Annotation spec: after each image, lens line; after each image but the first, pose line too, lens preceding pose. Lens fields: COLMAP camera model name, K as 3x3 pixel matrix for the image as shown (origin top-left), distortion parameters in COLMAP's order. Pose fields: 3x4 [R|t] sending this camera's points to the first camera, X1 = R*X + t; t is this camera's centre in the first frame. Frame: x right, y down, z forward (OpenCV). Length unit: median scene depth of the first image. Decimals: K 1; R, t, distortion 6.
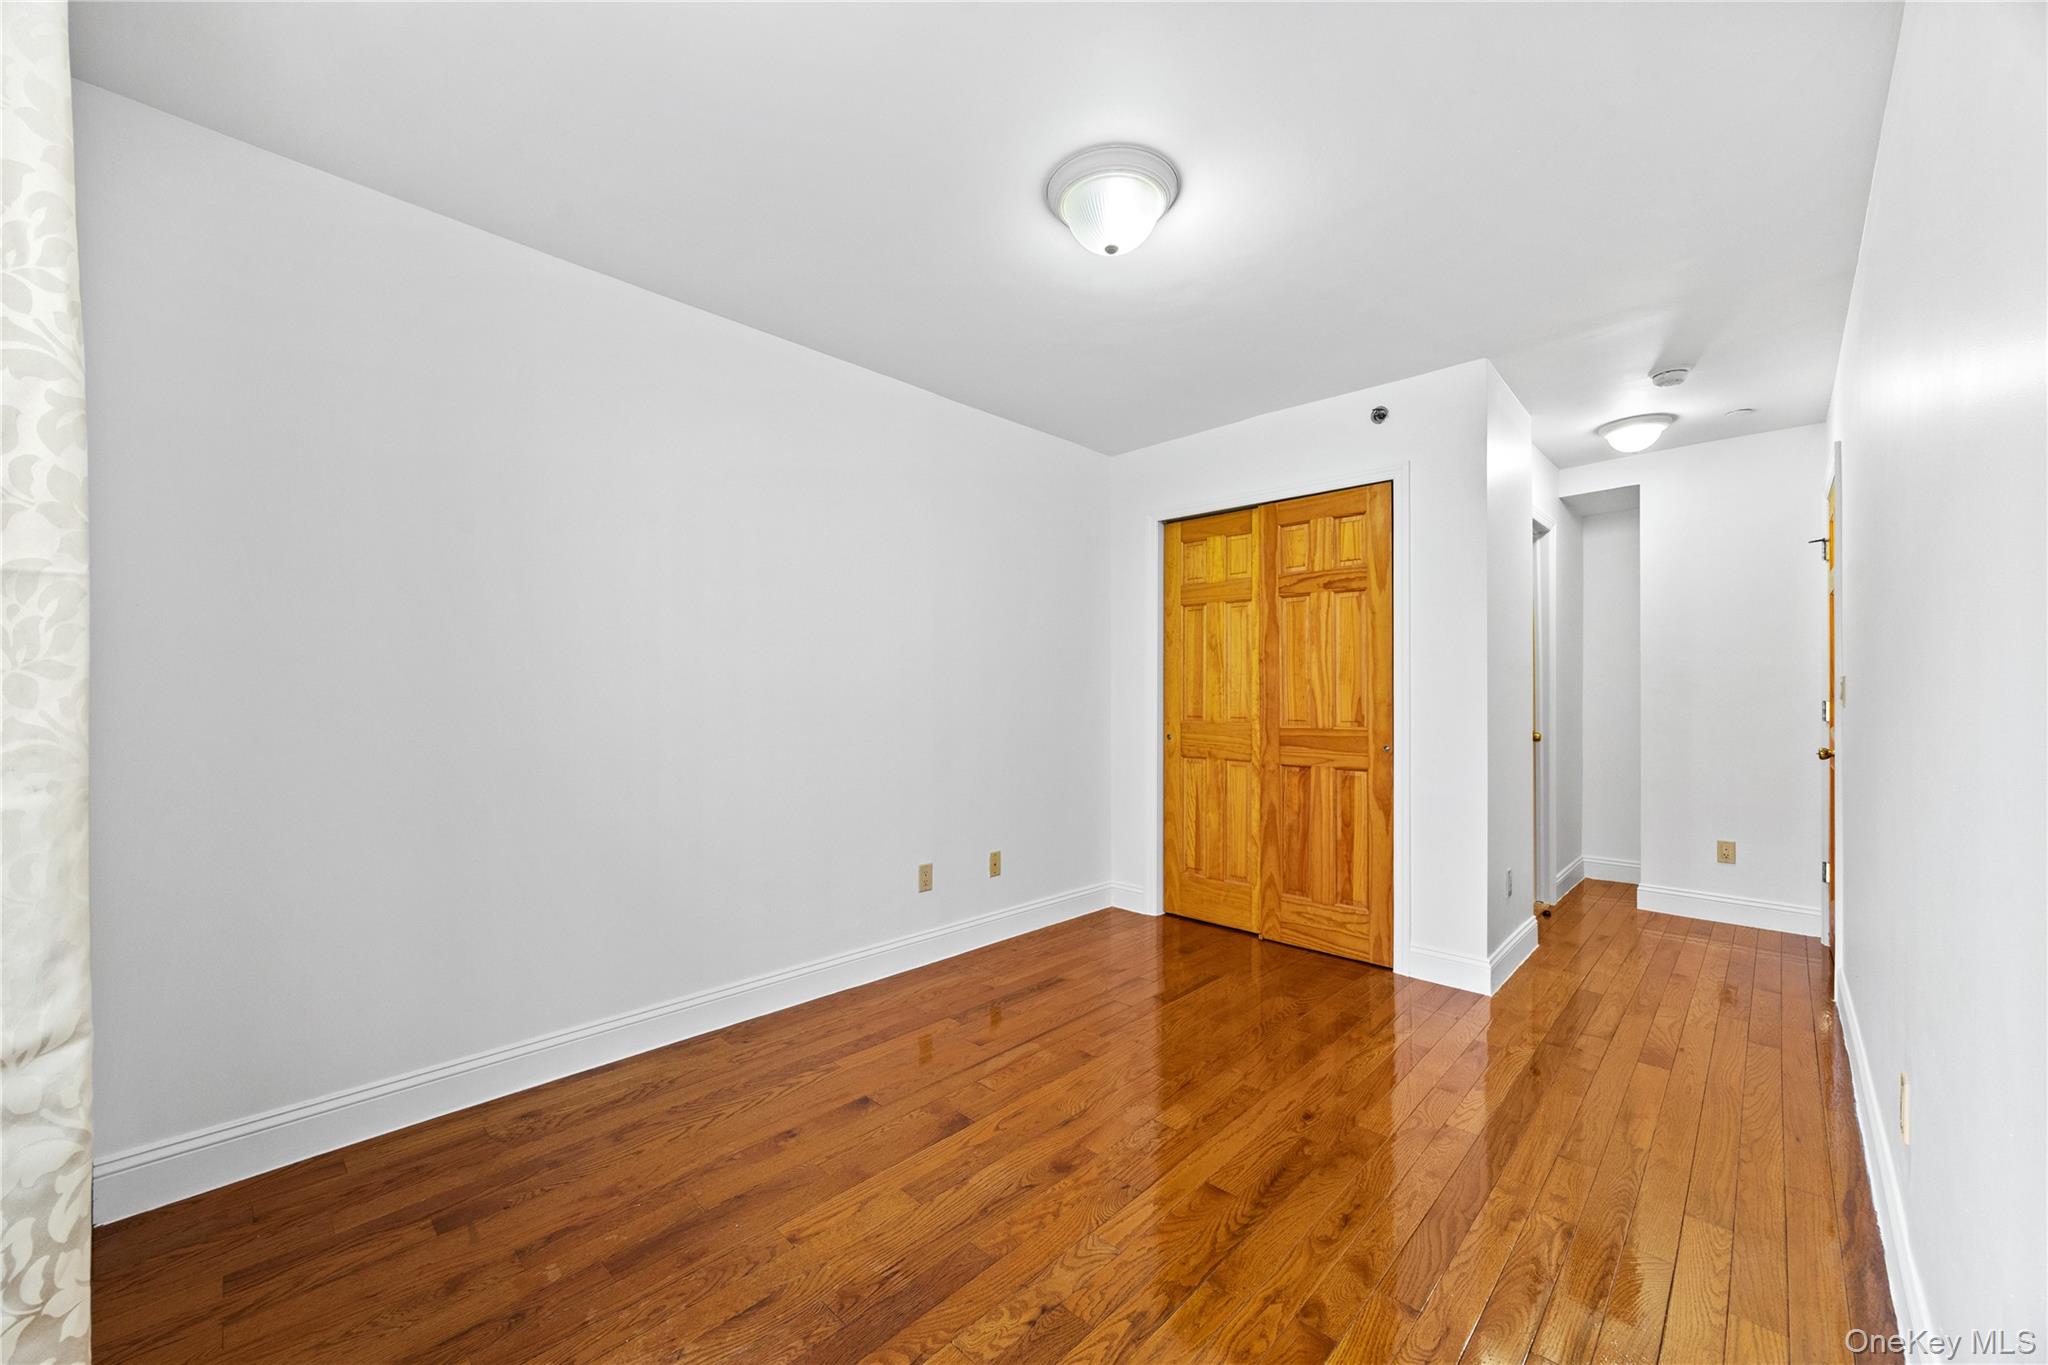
lens RADIAL K [[783.6, 0, 1033.9], [0, 783.6, 692.4], [0, 0, 1]] dist [0.006449, -0.002455]
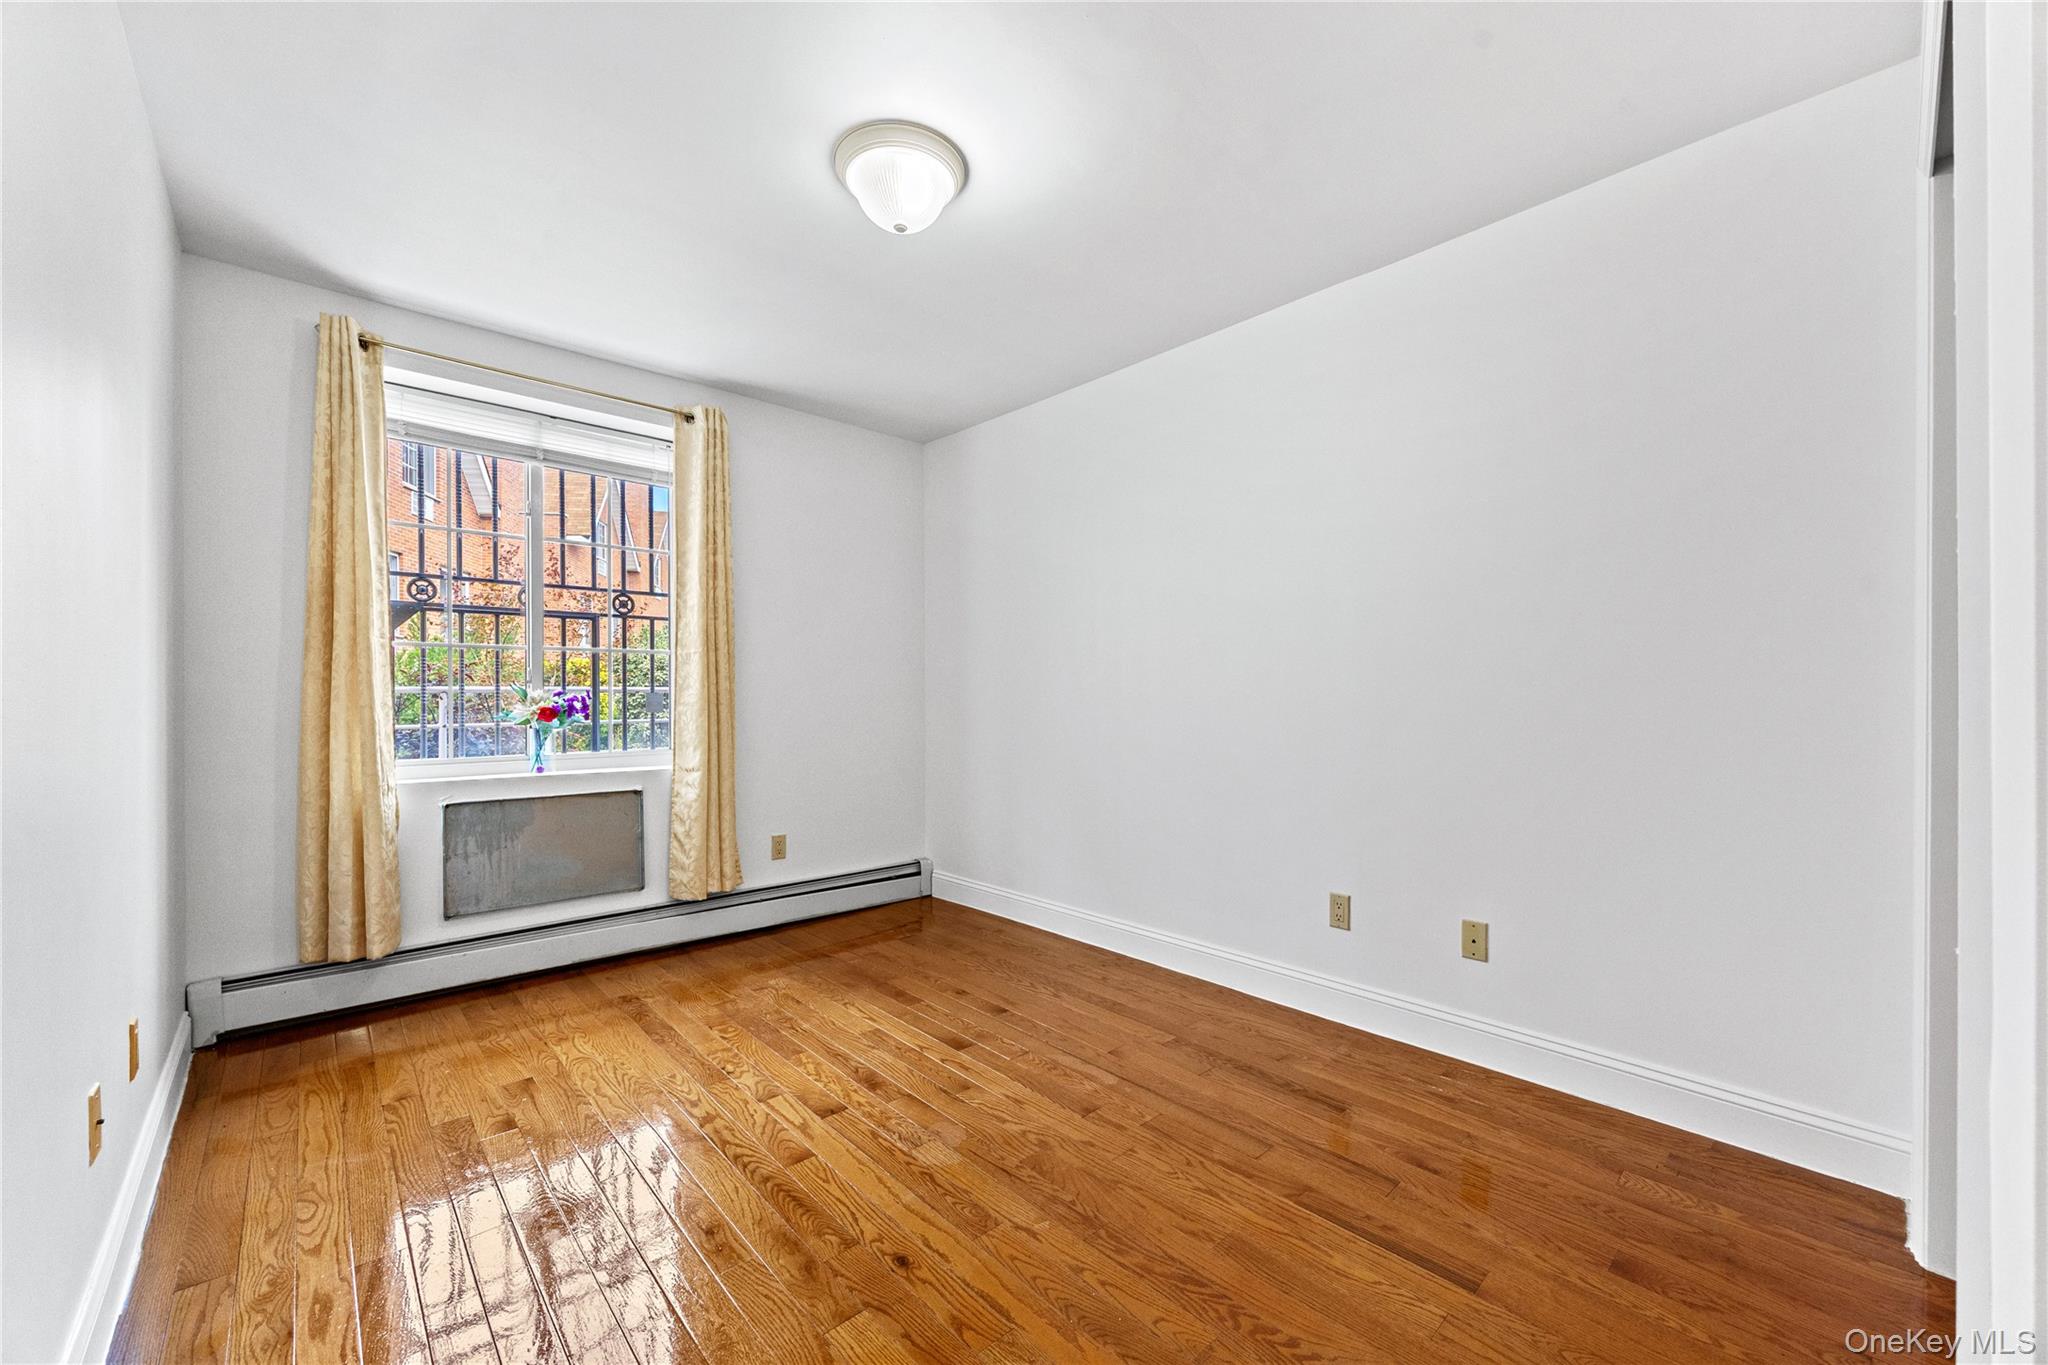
lens RADIAL K [[783.6, 0, 1019.9], [0, 783.6, 702.4], [0, 0, 1]] dist [0.006449, -0.002455]
pose [[-0.065278, 0.006528, -0.997846, 0.891511], [0.007552, 0.999953, 0.006047, 0.026899], [0.997839, -0.007141, -0.065324, 0.984552]]
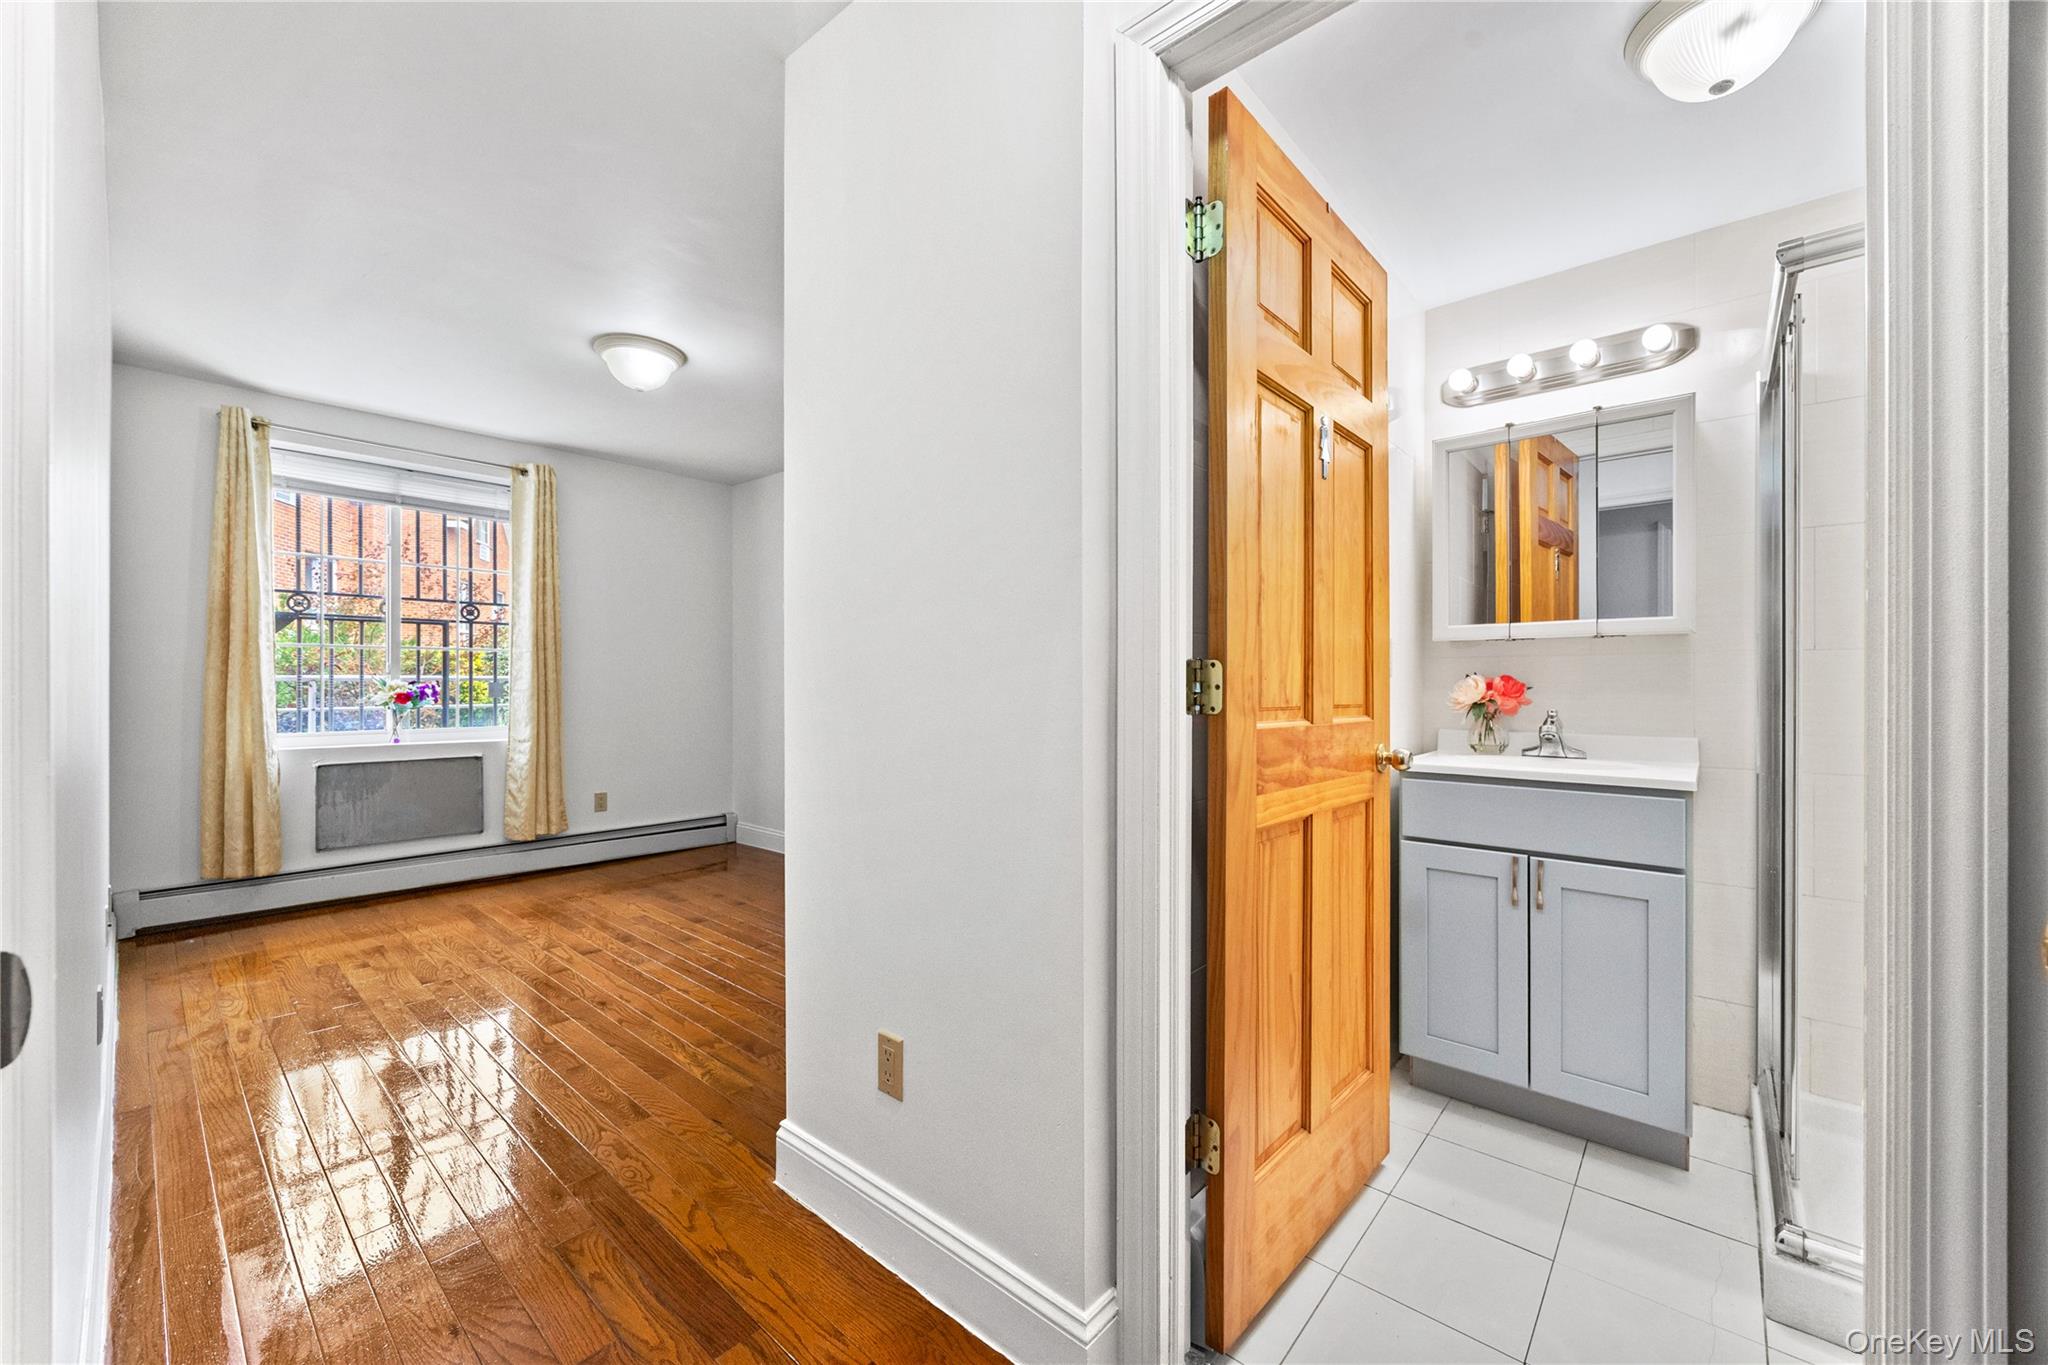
lens RADIAL K [[783.6, 0, 1036.3], [0, 783.6, 687.7], [0, 0, 1]] dist [0.006449, -0.002455]
pose [[0.050116, 0.004727, -0.998732, 1.406638], [0.002646, 0.999985, 0.004865, 0.021037], [0.998740, -0.002887, 0.050103, 1.396650]]
